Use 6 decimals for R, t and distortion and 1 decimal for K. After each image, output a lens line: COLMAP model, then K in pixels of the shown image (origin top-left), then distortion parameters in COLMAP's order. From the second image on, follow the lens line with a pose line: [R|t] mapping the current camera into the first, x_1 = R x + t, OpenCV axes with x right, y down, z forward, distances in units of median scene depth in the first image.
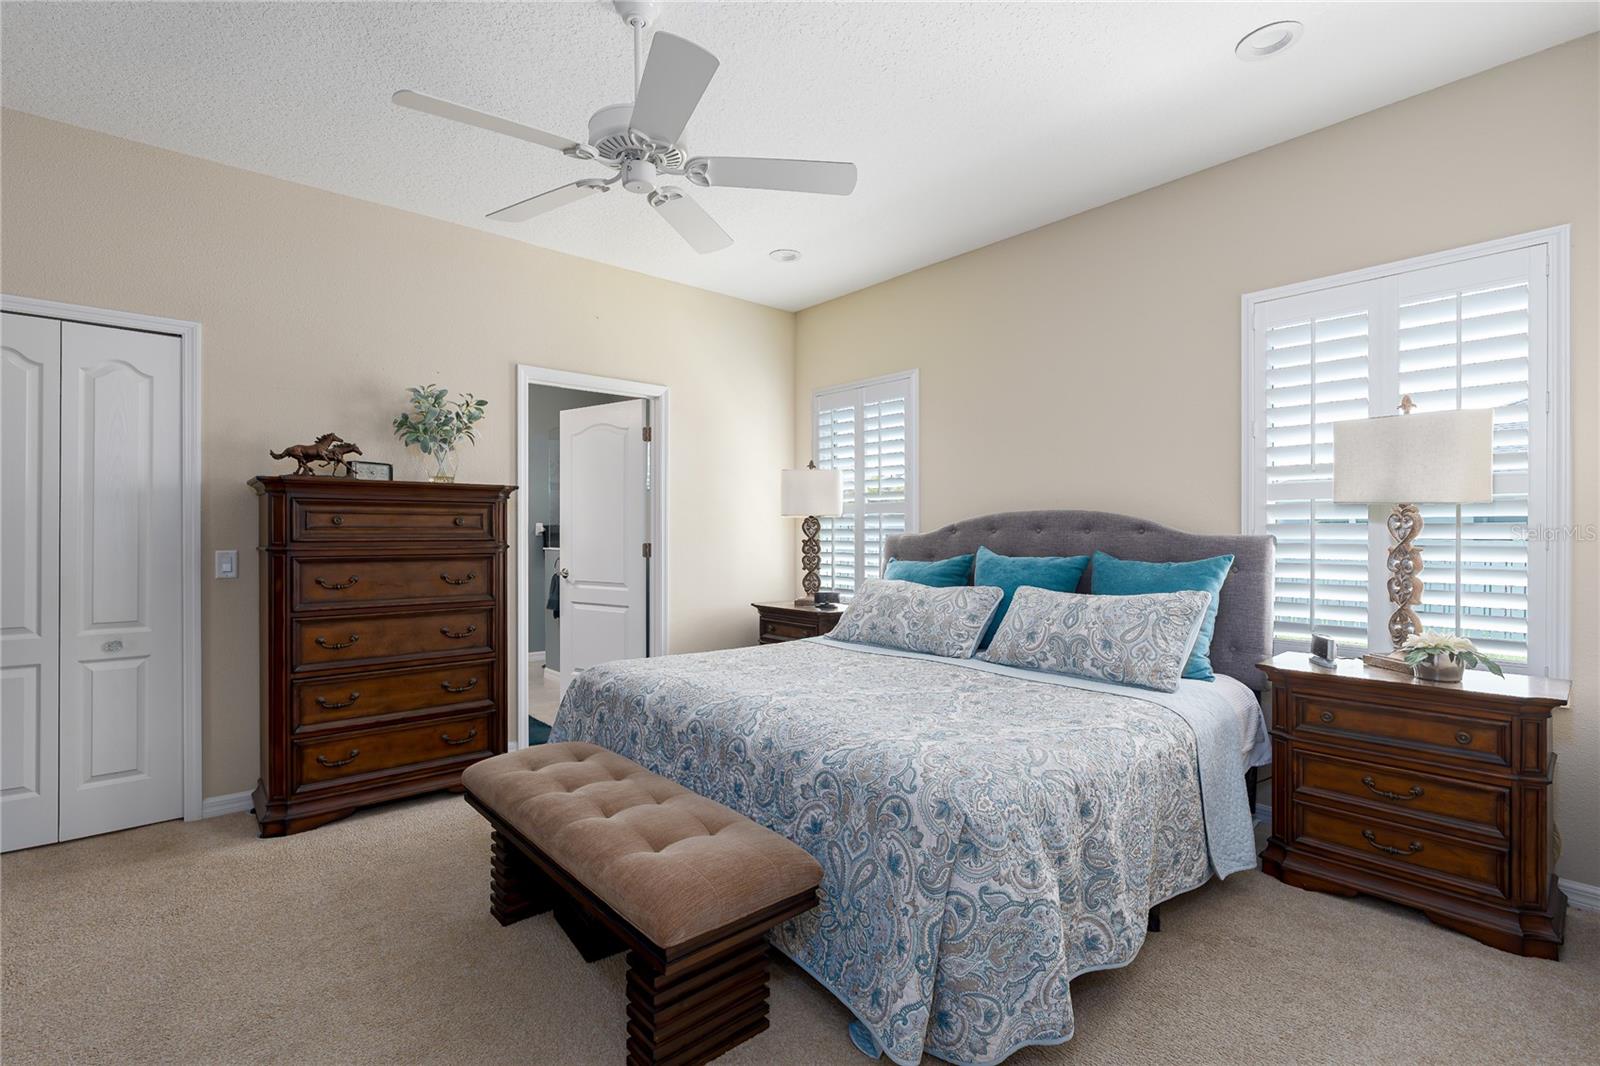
lens RADIAL K [[728.6, 0, 791.7], [0, 728.6, 536.8], [0, 0, 1]] dist [-0.002864, 0.001348]
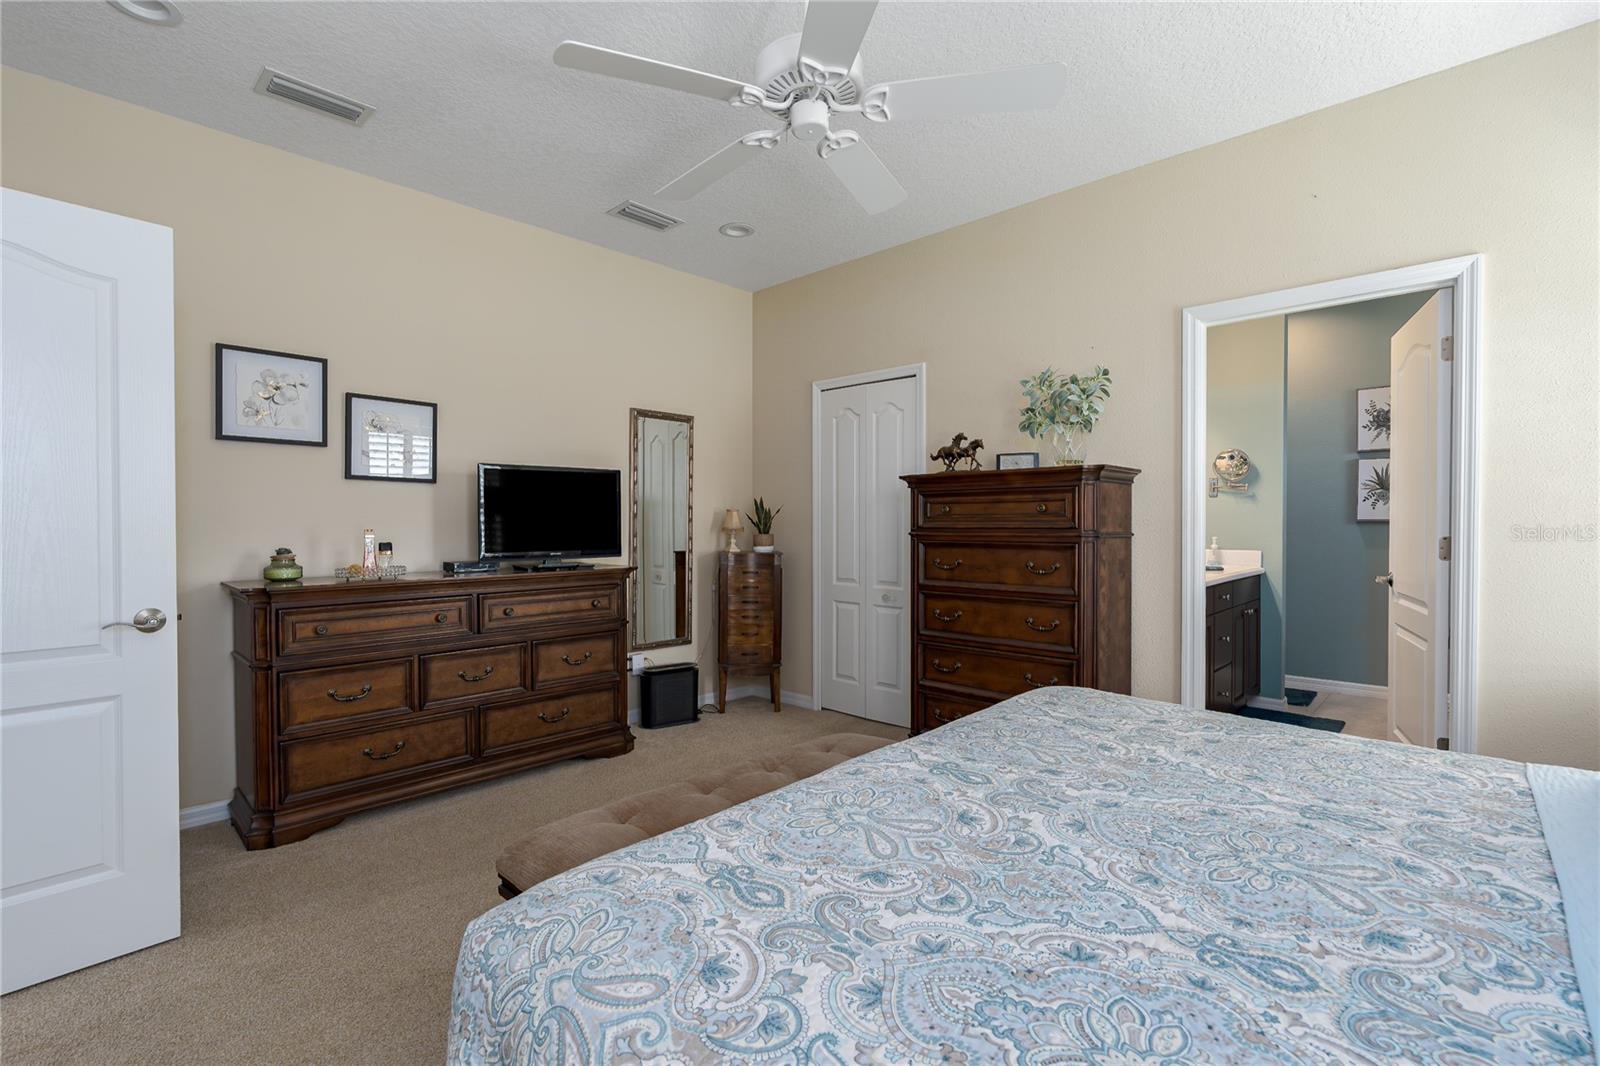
lens RADIAL K [[728.6, 0, 791.3], [0, 728.6, 532.7], [0, 0, 1]] dist [-0.002864, 0.001348]
pose [[0.089734, 0.012667, -0.995885, 0.481829], [0.001400, 0.999917, 0.012844, -0.000997], [0.995965, -0.002547, 0.089709, 0.632402]]
